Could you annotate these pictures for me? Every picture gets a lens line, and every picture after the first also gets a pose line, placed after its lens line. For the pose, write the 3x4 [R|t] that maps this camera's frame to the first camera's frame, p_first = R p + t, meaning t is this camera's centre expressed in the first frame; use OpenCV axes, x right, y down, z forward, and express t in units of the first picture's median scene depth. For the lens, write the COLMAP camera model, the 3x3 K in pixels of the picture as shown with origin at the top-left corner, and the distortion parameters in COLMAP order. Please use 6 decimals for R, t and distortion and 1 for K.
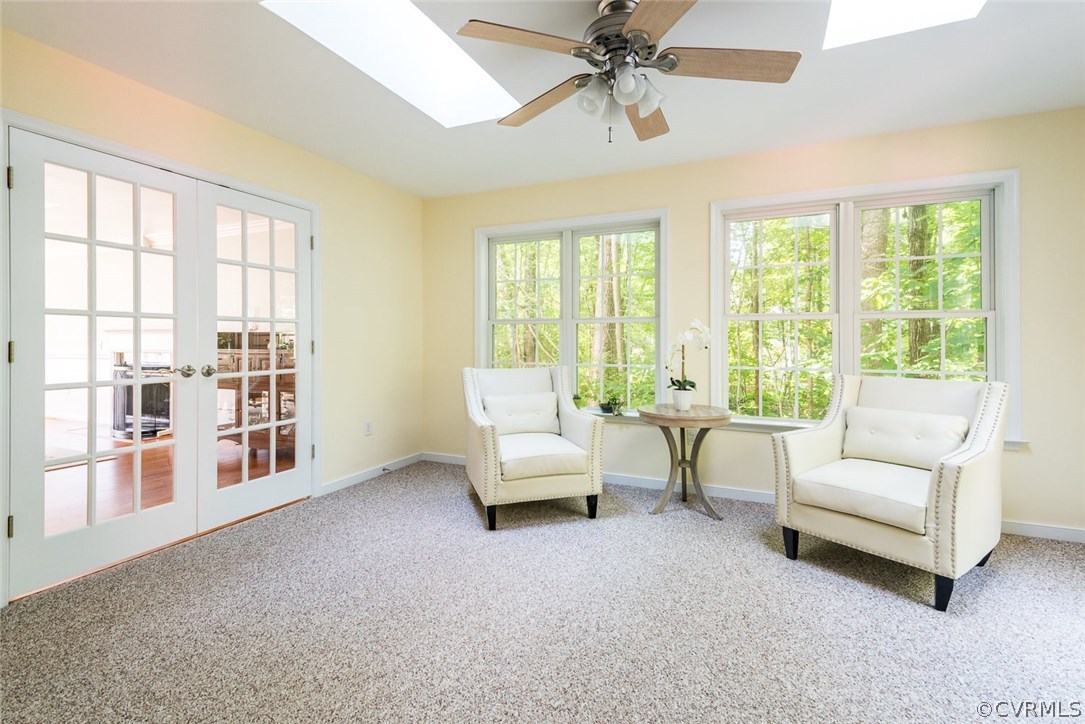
lens RADIAL K [[506.5, 0, 540.8], [0, 506.5, 334.1], [0, 0, 1]] dist [-0.000196, 0.000018]
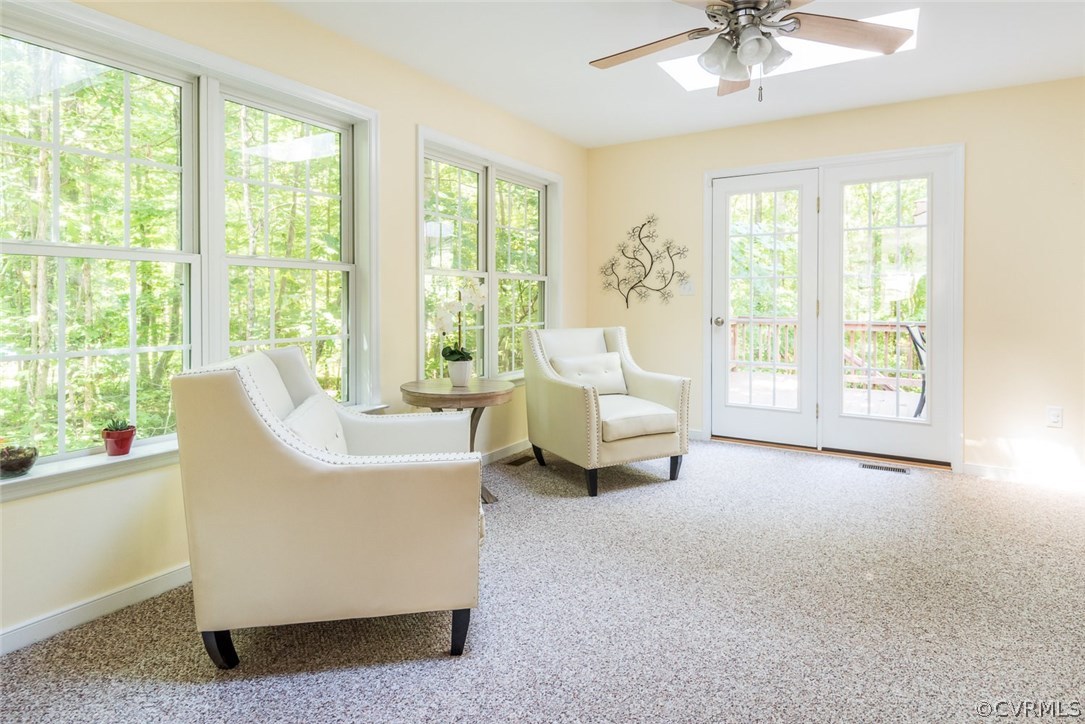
lens RADIAL K [[596.1, 0, 542.5], [0, 596.1, 362.0], [0, 0, 1]] dist [0.013081, -0.000408]
pose [[0.132780, -0.118016, 0.984094, -0.674449], [-0.007498, 0.992738, 0.120064, -0.007843], [-0.991117, -0.023321, 0.130931, 0.812268]]
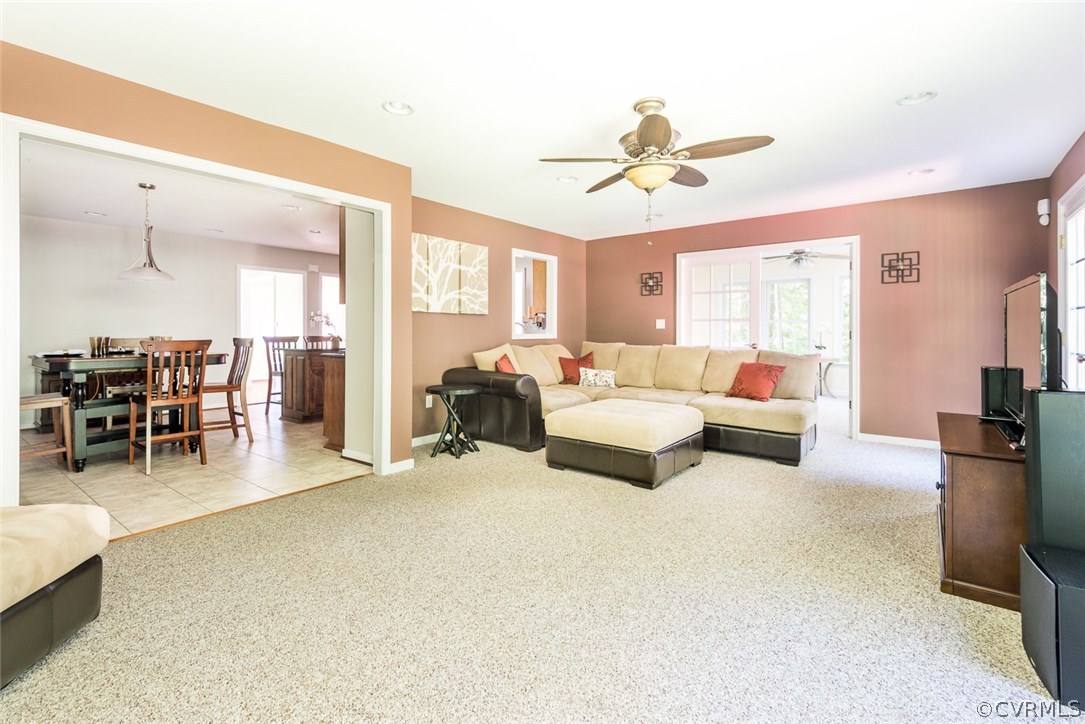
lens RADIAL K [[506.5, 0, 540.8], [0, 506.5, 334.1], [0, 0, 1]] dist [-0.000196, 0.000018]
pose [[0.968903, 0.001884, -0.247435, -0.496481], [0.000652, 0.999948, 0.010168, 0.005092], [0.247442, -0.010013, 0.968851, -1.992273]]
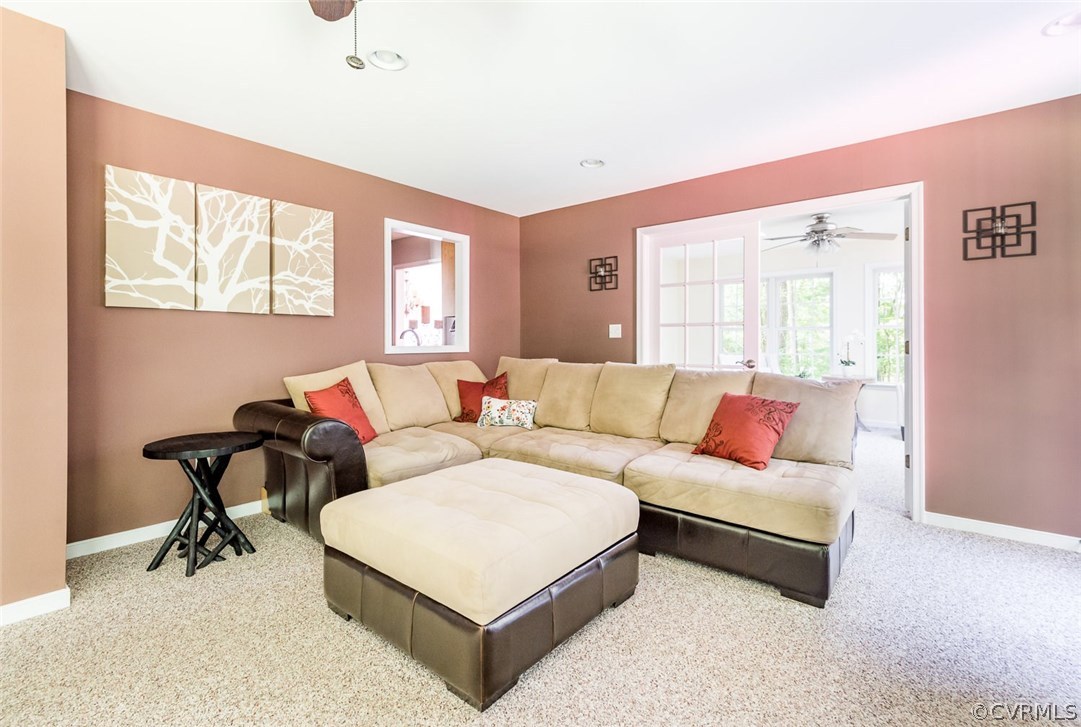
lens RADIAL K [[503.8, 0, 535.7], [0, 503.8, 340.2], [0, 0, 1]] dist [0.002899, -0.000516]
pose [[0.959372, -0.001594, -0.282139, -0.343405], [0.001996, 0.999997, 0.001134, 0.008779], [0.282137, -0.001651, 0.959373, -1.271116]]
